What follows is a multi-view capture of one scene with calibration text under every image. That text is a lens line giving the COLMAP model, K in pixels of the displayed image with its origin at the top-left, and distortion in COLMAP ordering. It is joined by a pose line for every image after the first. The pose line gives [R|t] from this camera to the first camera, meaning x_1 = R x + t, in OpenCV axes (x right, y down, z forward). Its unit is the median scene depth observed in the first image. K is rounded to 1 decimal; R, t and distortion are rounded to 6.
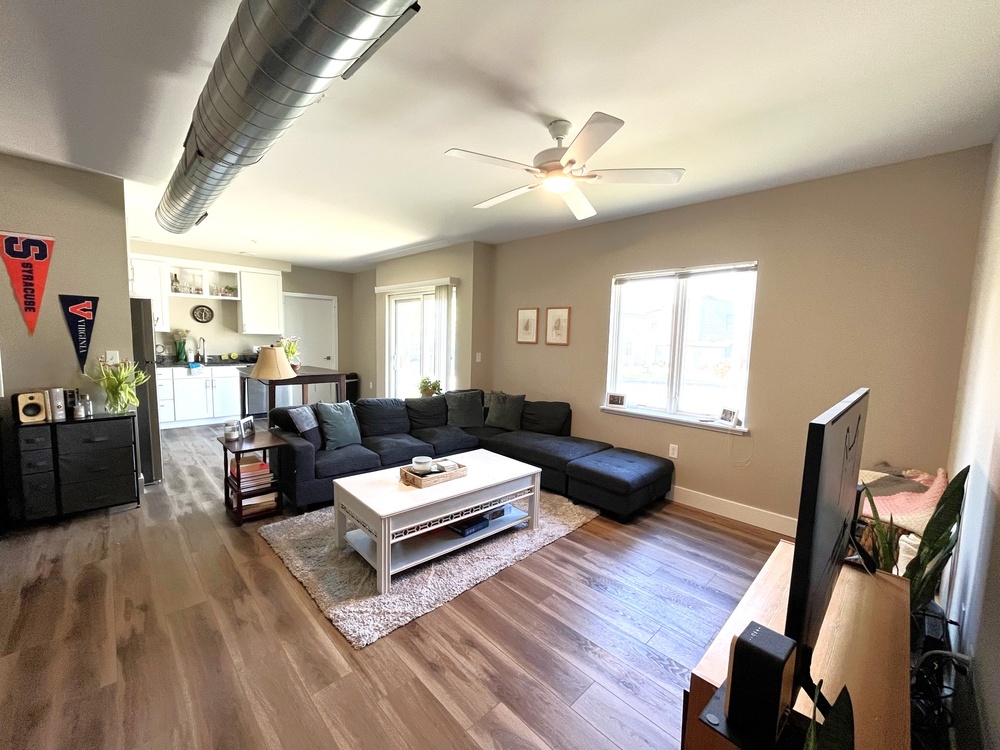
lens RADIAL K [[406.2, 0, 498.1], [0, 406.2, 377.0], [0, 0, 1]] dist [-0.001072, 0.000421]
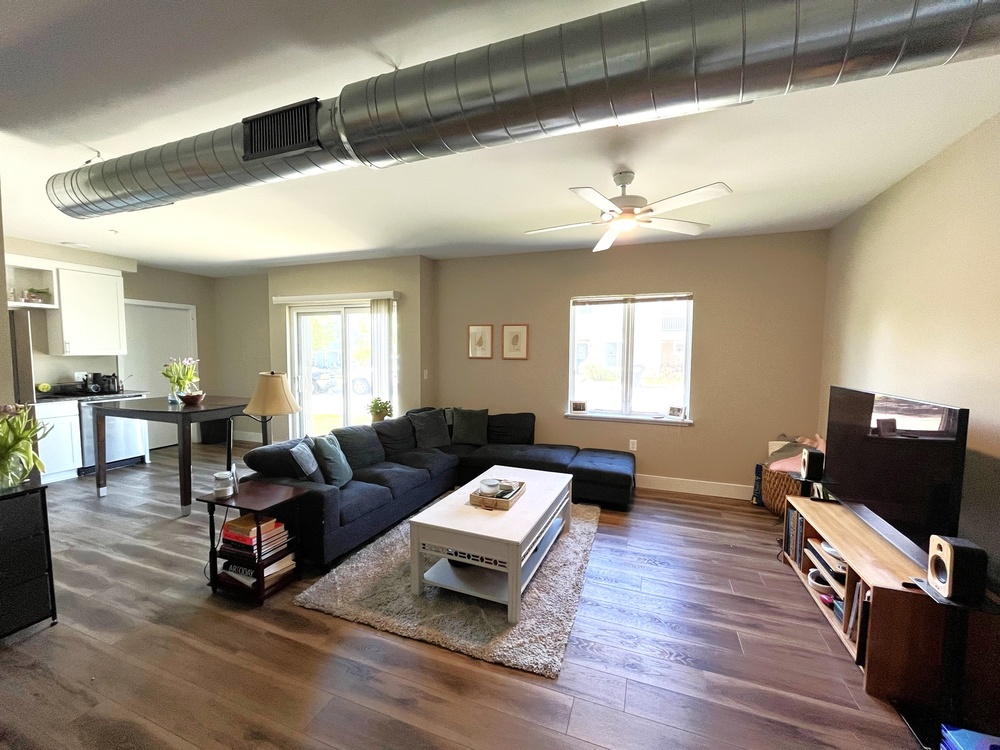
lens RADIAL K [[406.2, 0, 497.7], [0, 406.2, 376.0], [0, 0, 1]] dist [-0.001072, 0.000421]
pose [[0.906529, -0.046733, 0.419549, -0.383266], [0.058551, 0.998167, -0.015329, -0.024686], [-0.418064, 0.038461, 0.907603, 0.060712]]
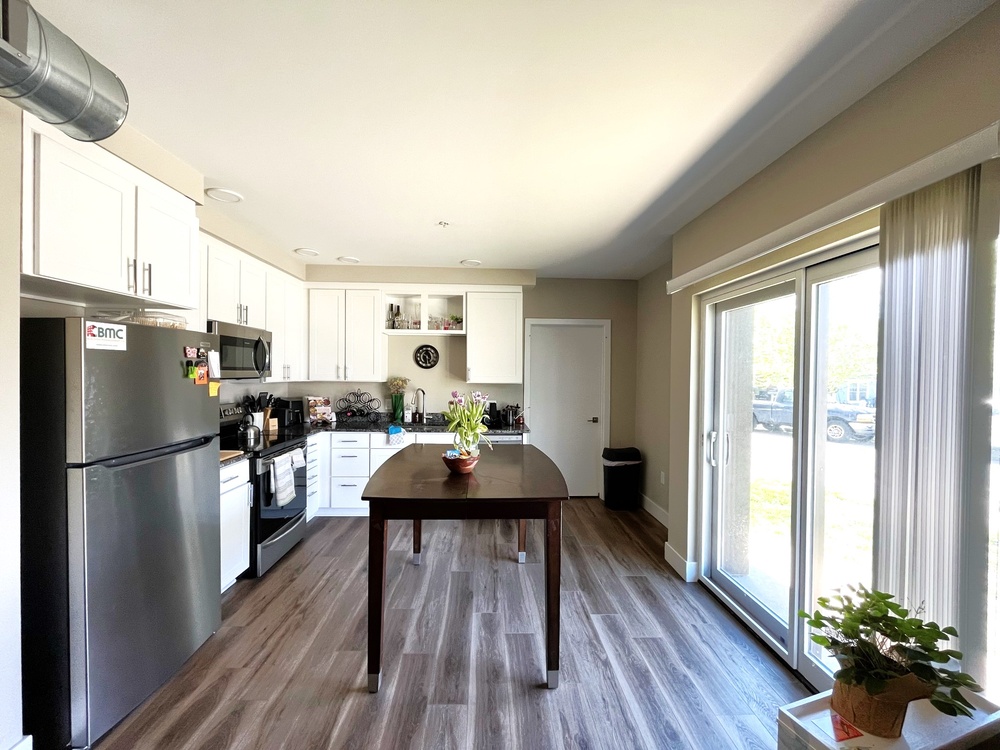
lens RADIAL K [[406.2, 0, 498.0], [0, 406.2, 375.2], [0, 0, 1]] dist [-0.001072, 0.000421]
pose [[0.738099, -0.014103, -0.674545, -0.215249], [-0.058005, 0.994753, -0.084269, -0.105219], [0.672194, 0.101326, 0.733408, 0.864930]]
